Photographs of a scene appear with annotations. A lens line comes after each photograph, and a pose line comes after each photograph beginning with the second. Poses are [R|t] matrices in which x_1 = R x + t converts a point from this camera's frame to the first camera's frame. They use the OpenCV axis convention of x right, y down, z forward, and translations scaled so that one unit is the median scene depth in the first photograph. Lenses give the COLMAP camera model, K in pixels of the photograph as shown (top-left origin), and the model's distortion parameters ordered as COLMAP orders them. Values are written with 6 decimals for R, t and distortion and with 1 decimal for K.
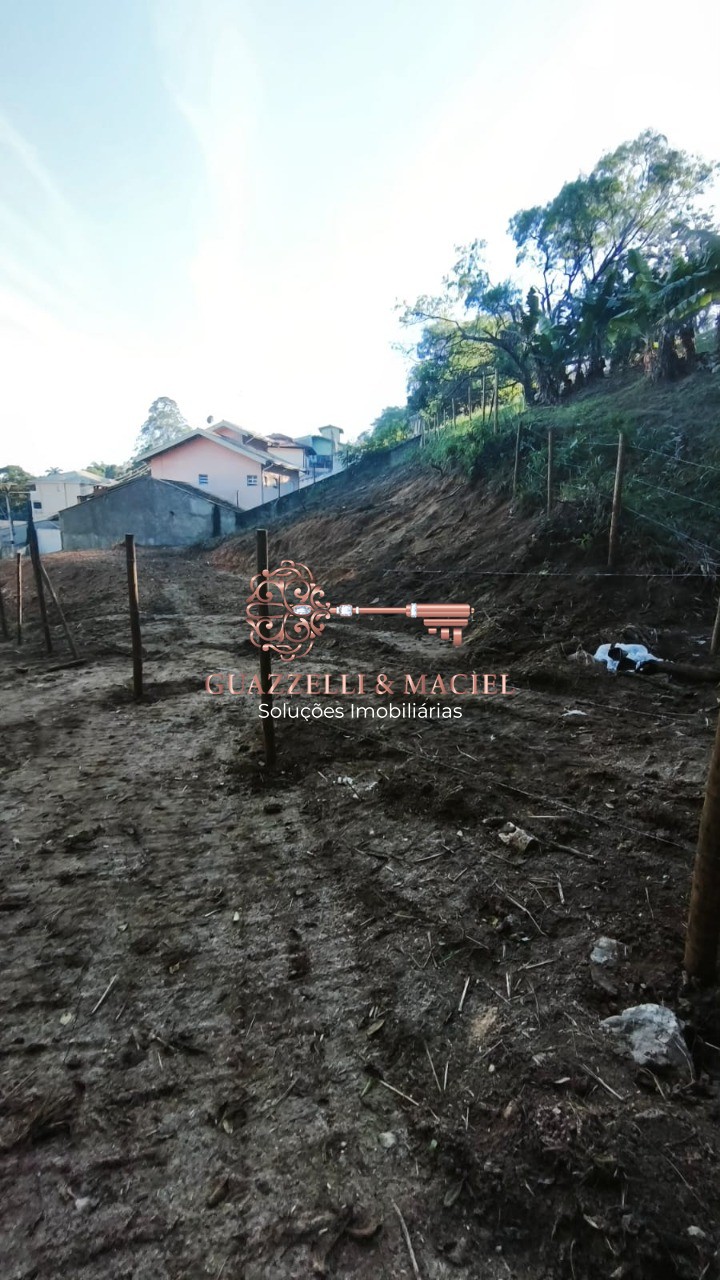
lens RADIAL K [[539.7, 0, 349.9], [0, 539.7, 633.8], [0, 0, 1]] dist [0.003906, -0.001163]
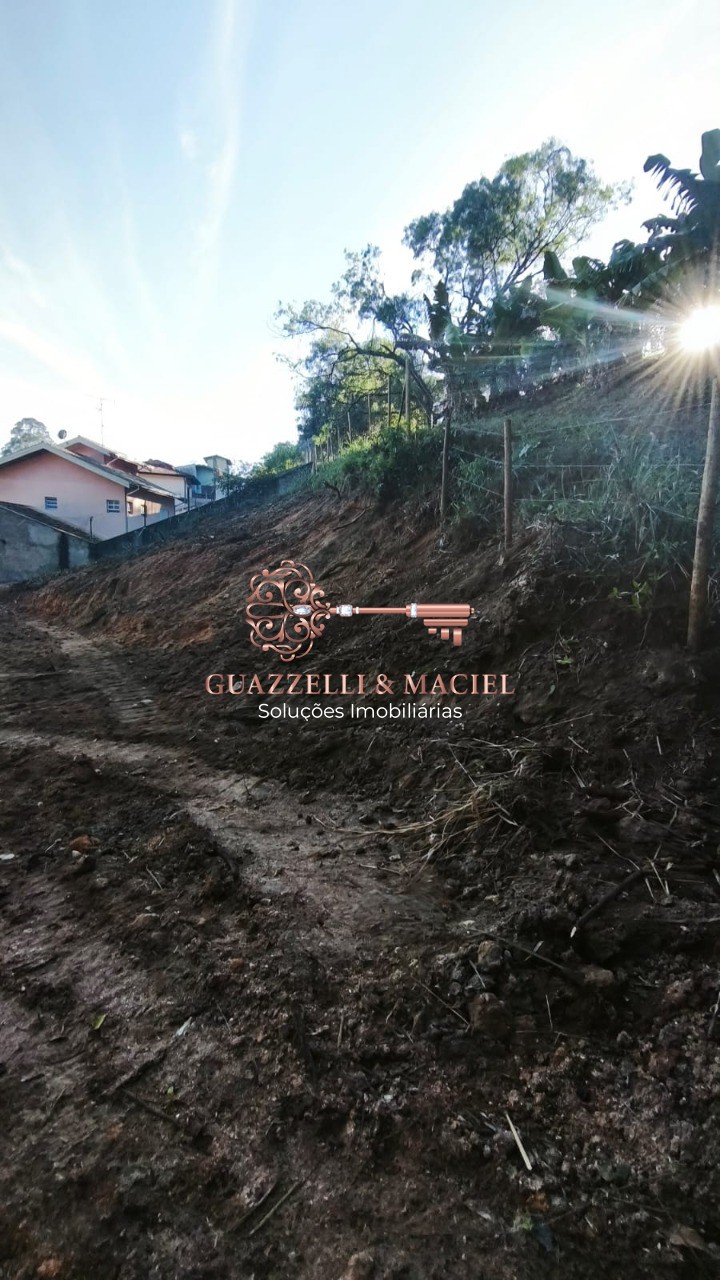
lens RADIAL K [[539.7, 0, 350.3], [0, 539.7, 648.9], [0, 0, 1]] dist [0.003906, -0.001163]
pose [[0.981428, -0.014149, 0.191311, 0.022292], [0.021890, 0.999022, -0.038410, -0.029707], [-0.190580, 0.041885, 0.980778, 0.153293]]
